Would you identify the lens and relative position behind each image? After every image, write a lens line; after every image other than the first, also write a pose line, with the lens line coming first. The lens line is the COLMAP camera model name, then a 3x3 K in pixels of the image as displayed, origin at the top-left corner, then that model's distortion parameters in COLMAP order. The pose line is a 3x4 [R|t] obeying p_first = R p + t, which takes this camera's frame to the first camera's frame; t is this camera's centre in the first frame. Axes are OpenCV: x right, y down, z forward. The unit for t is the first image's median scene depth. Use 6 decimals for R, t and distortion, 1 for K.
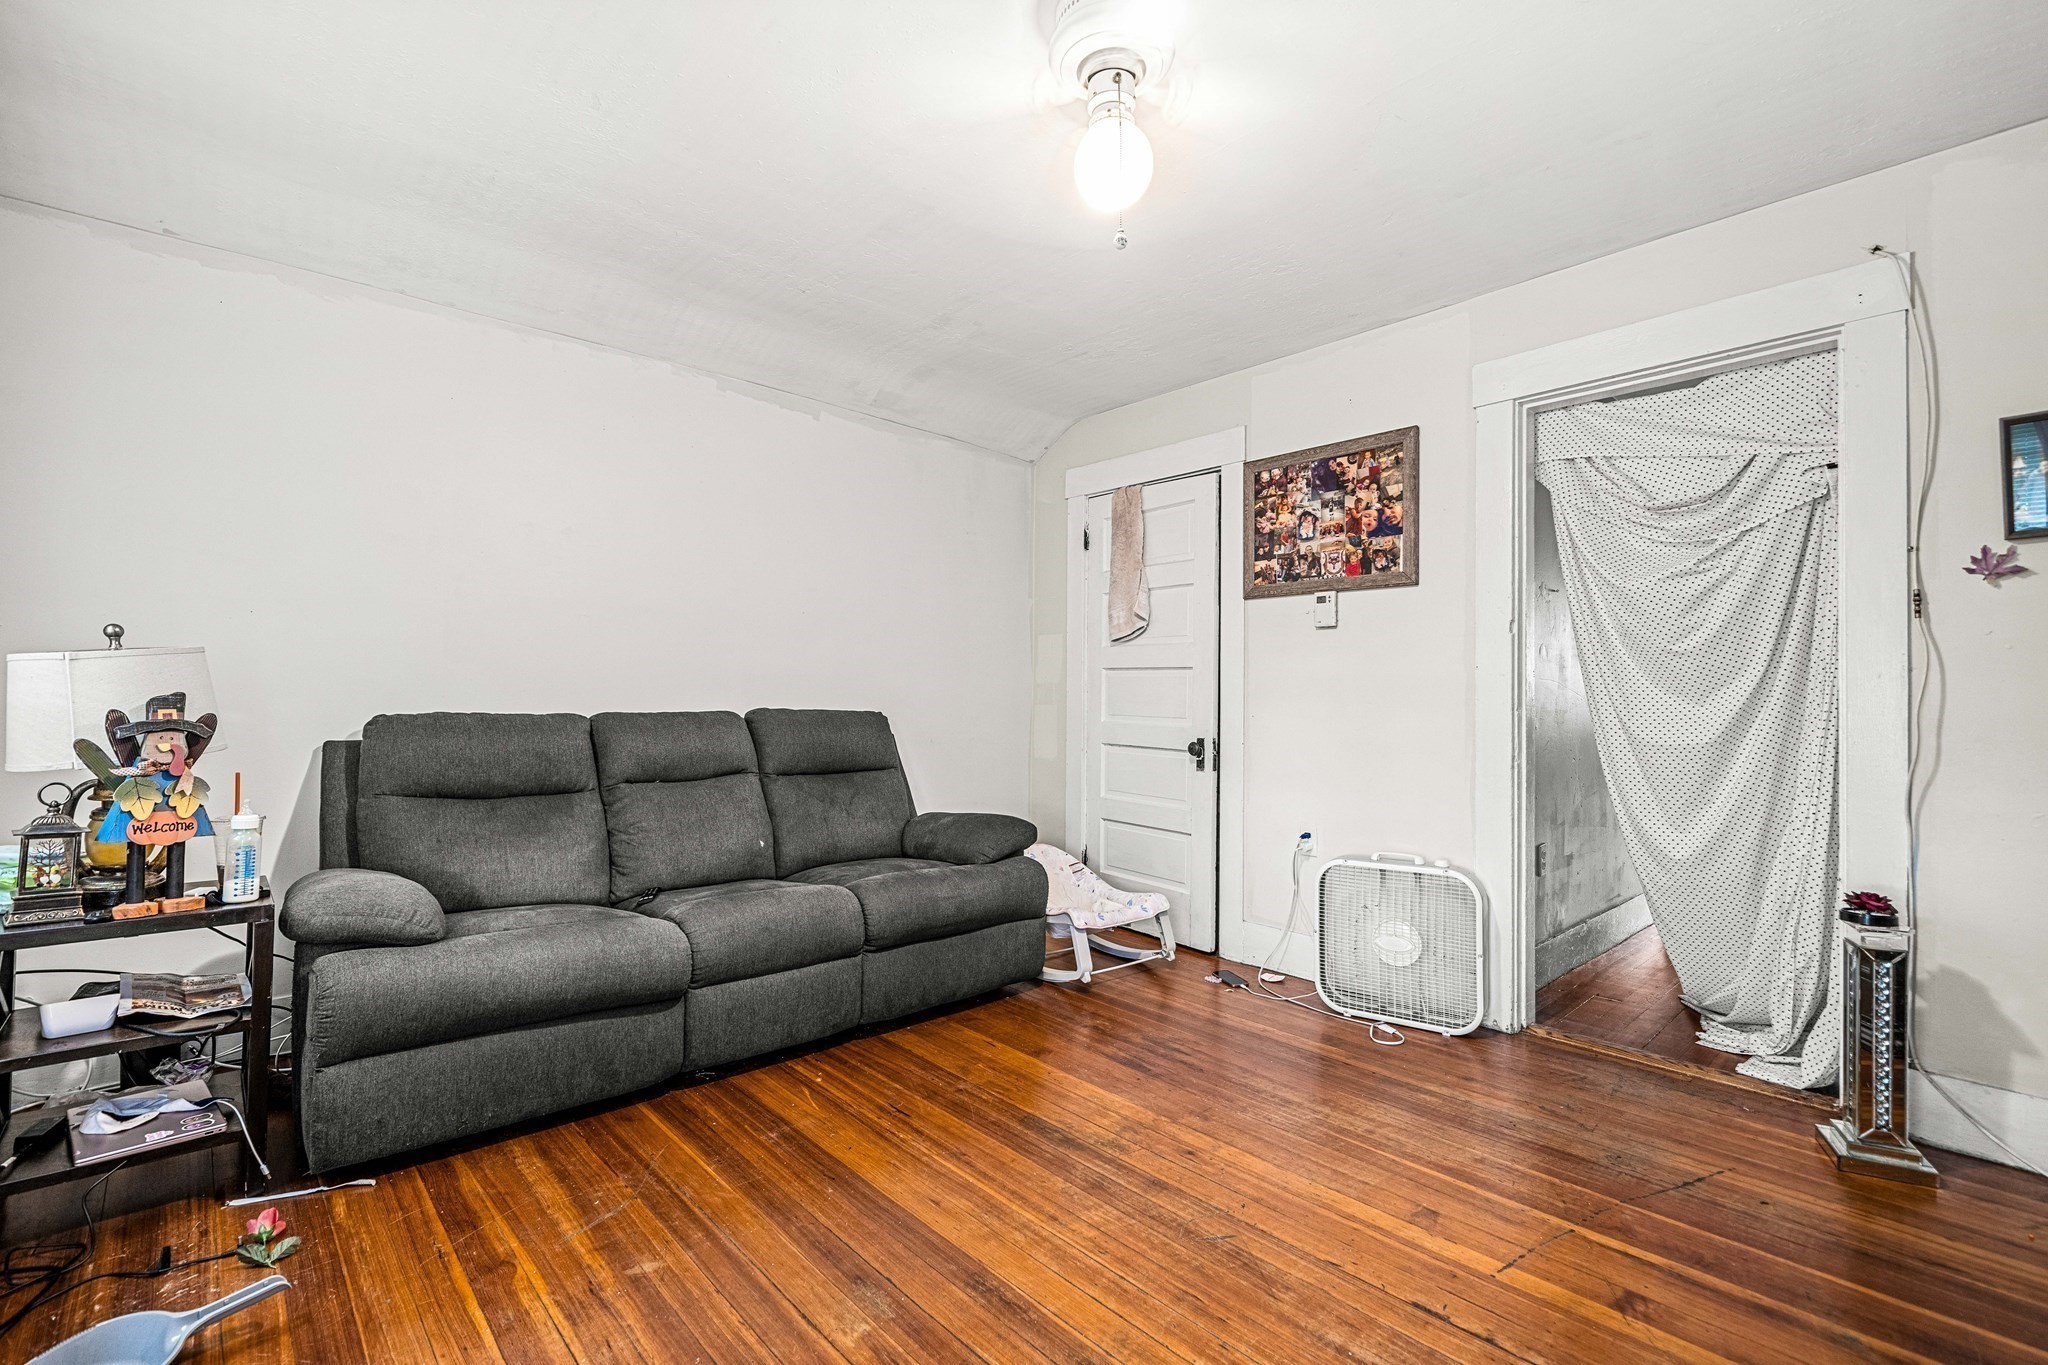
lens RADIAL K [[913.8, 0, 1016.1], [0, 913.8, 681.4], [0, 0, 1]] dist [0.001906, 0.000257]
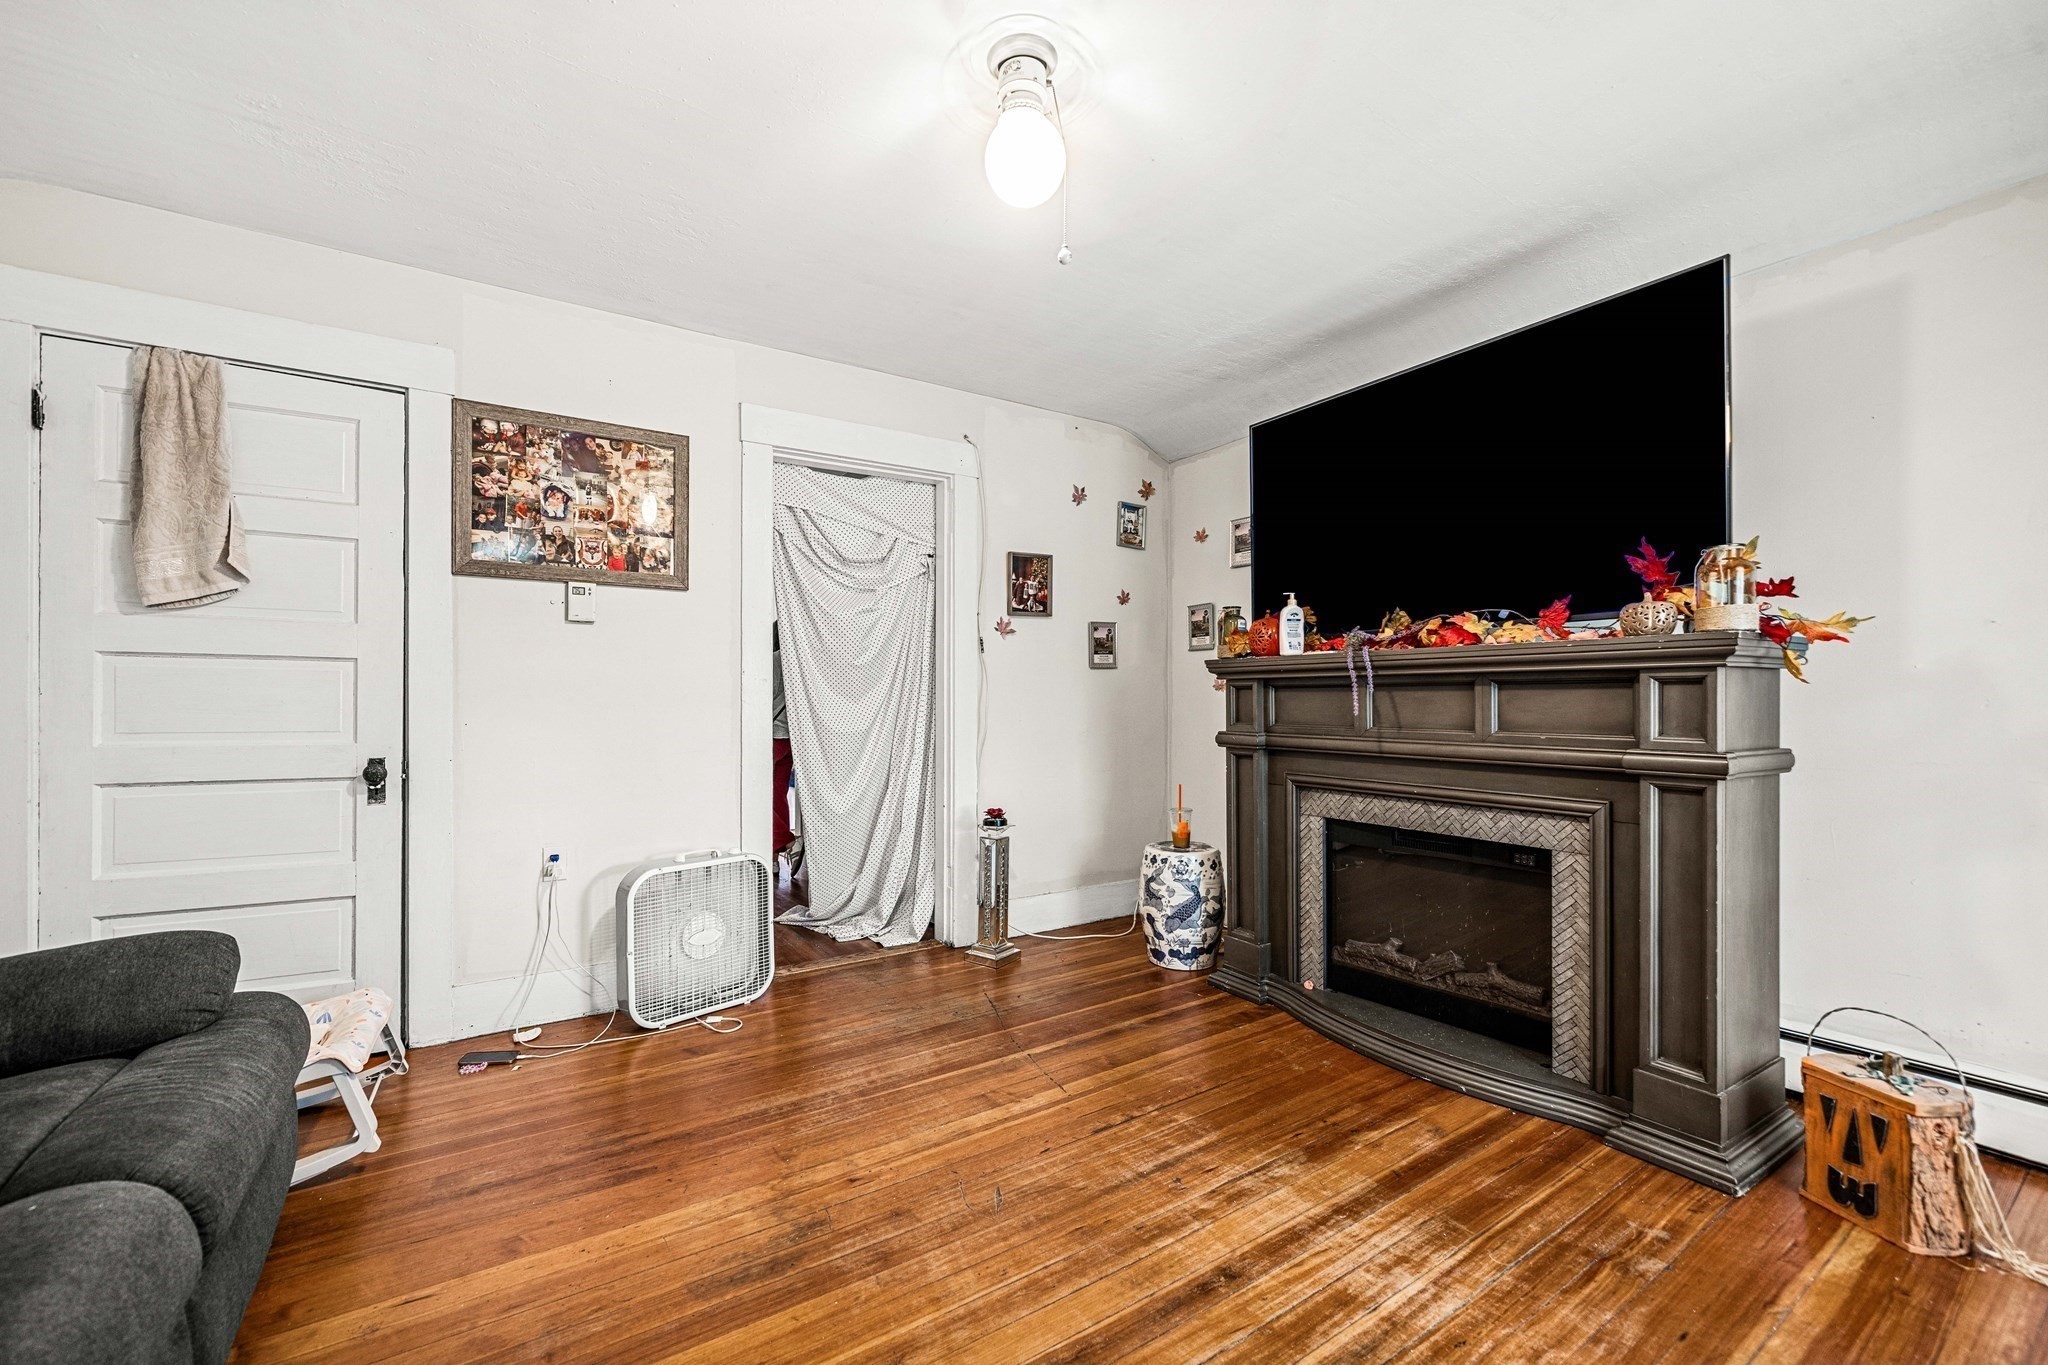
lens RADIAL K [[832.2, 0, 1016.0], [0, 832.2, 696.3], [0, 0, 1]] dist [0.000618, -0.000010]
pose [[0.153124, -0.004974, 0.988195, -0.403702], [-0.014071, 0.999875, 0.007213, 0.002038], [-0.988107, -0.015009, 0.153035, 0.448306]]
